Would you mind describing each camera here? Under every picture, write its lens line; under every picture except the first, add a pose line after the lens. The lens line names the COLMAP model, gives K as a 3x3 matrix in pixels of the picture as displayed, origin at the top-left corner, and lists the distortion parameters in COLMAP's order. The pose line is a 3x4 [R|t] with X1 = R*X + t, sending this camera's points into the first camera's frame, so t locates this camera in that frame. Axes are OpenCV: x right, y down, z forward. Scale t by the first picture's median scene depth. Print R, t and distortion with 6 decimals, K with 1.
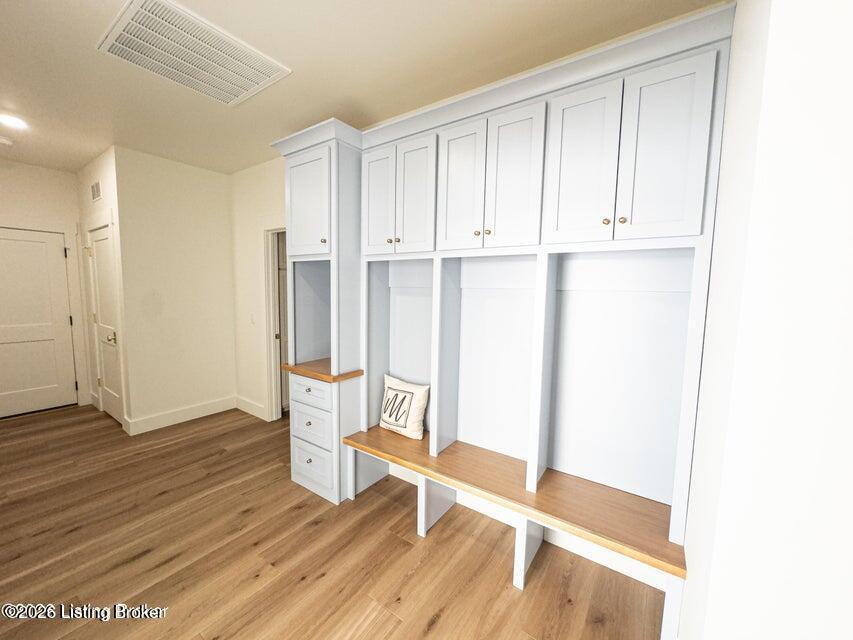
lens RADIAL K [[339.7, 0, 426.5], [0, 339.7, 320.0], [0, 0, 1]] dist [-0.004045, 0.000741]
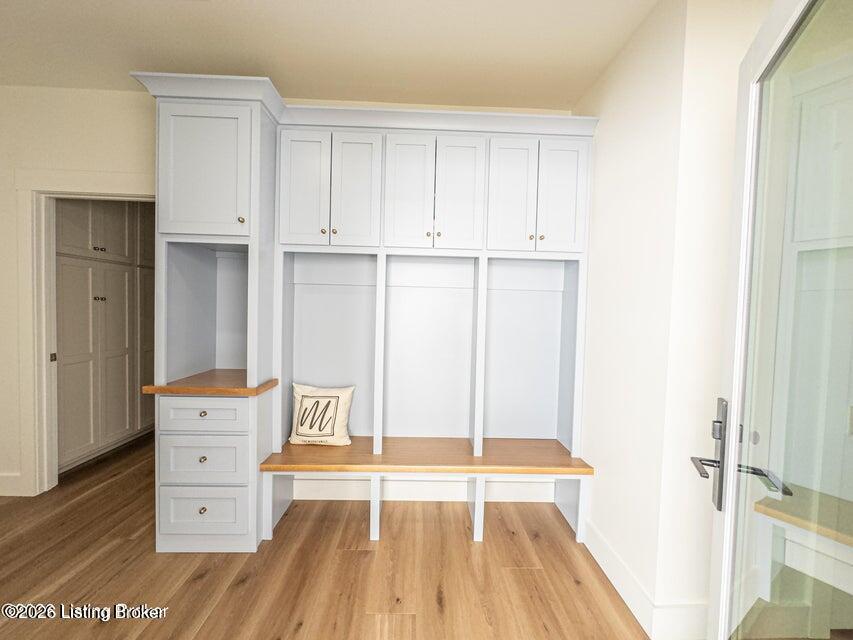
lens RADIAL K [[339.7, 0, 426.5], [0, 339.7, 320.0], [0, 0, 1]] dist [-0.004045, 0.000741]
pose [[0.803064, -0.015410, 0.595694, -0.403190], [0.043144, 0.998546, -0.032331, 0.046383], [-0.594329, 0.051665, 0.802560, 0.097635]]
